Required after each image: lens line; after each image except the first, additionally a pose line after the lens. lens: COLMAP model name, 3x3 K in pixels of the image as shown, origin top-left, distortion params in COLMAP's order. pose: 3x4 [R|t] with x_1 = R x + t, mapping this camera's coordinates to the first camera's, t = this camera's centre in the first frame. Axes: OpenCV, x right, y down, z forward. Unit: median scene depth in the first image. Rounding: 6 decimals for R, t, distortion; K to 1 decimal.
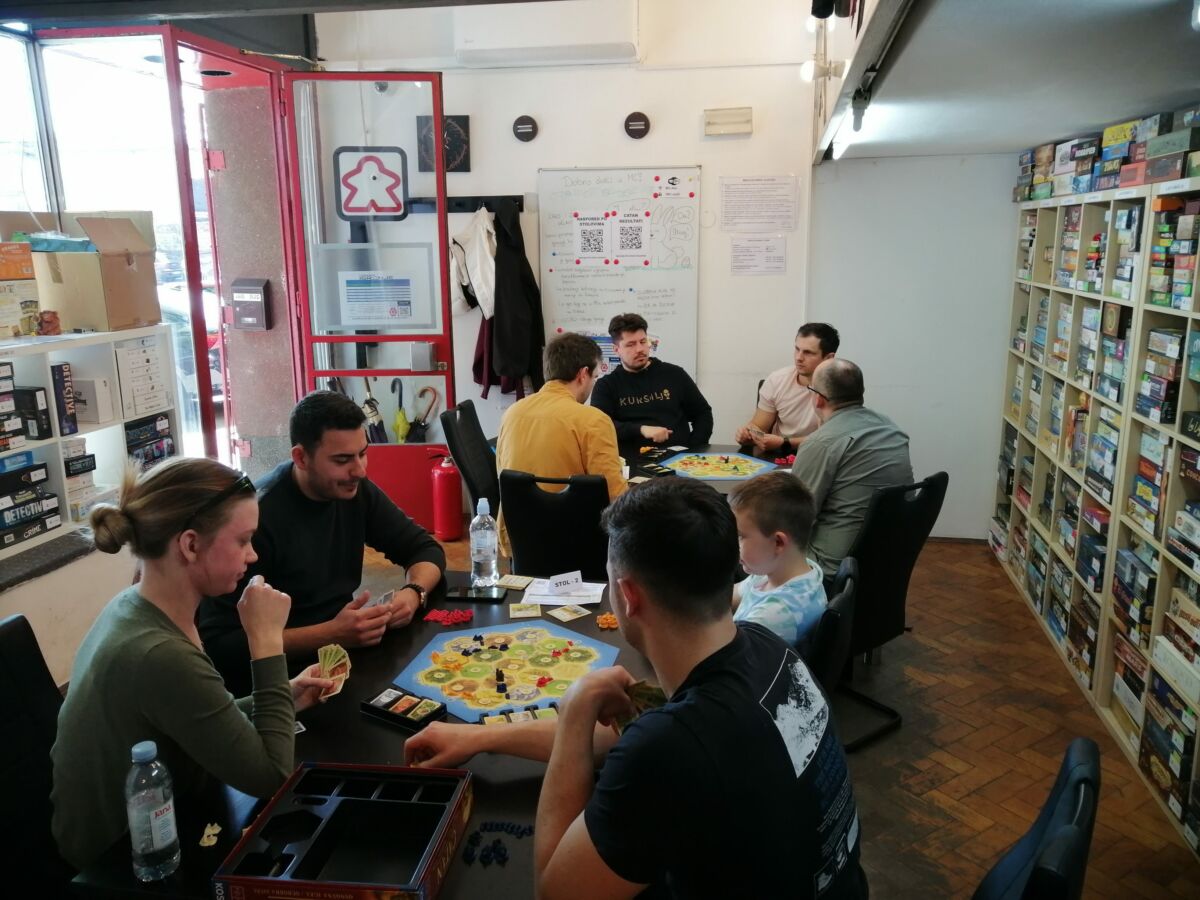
lens RADIAL K [[943.7, 0, 594.1], [0, 943.7, 446.1], [0, 0, 1]] dist [-0.025748, 0.059361]
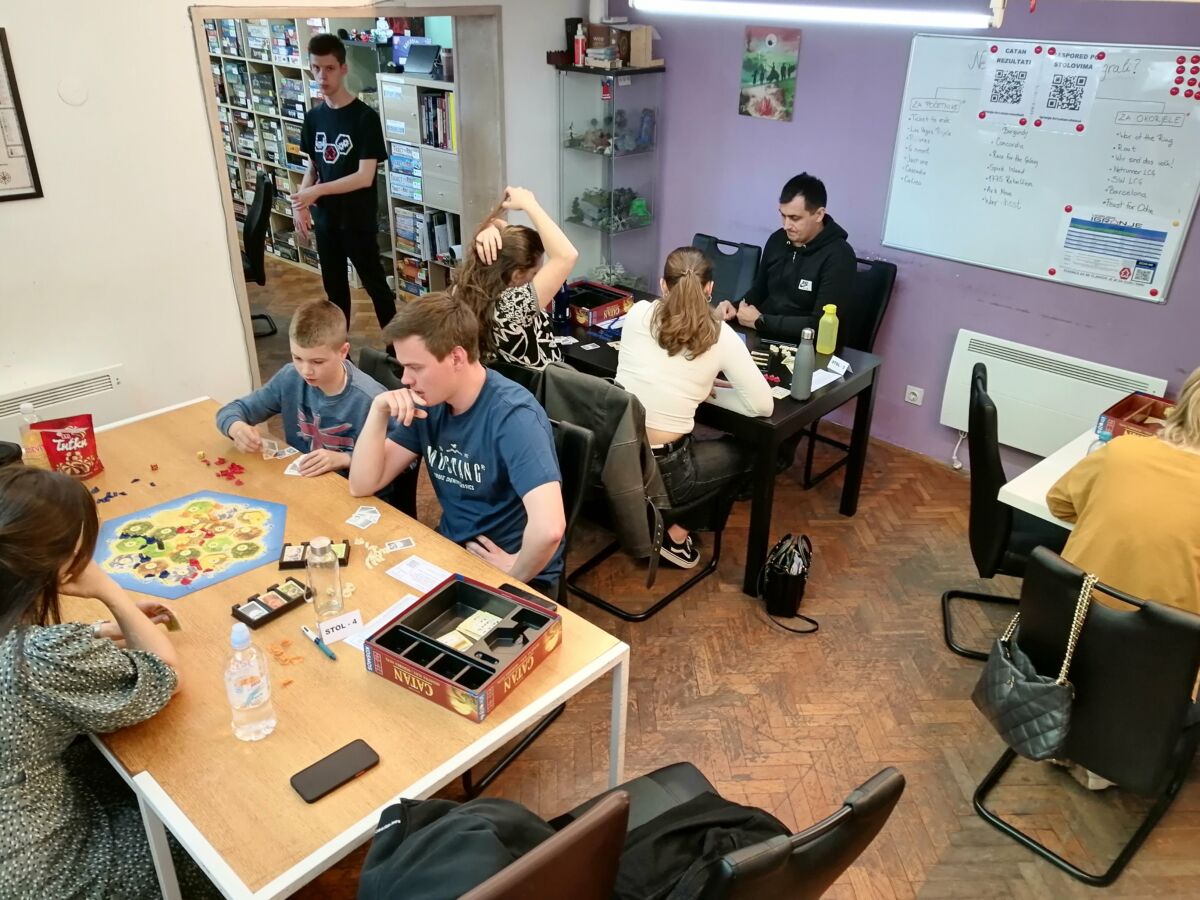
lens RADIAL K [[943.7, 0, 594.1], [0, 943.7, 446.1], [0, 0, 1]] dist [-0.025748, 0.059361]
pose [[0.527756, -0.366048, 0.766474, -1.049241], [0.161856, 0.929180, 0.332306, 0.141900], [-0.833832, -0.051318, 0.549627, -1.155549]]
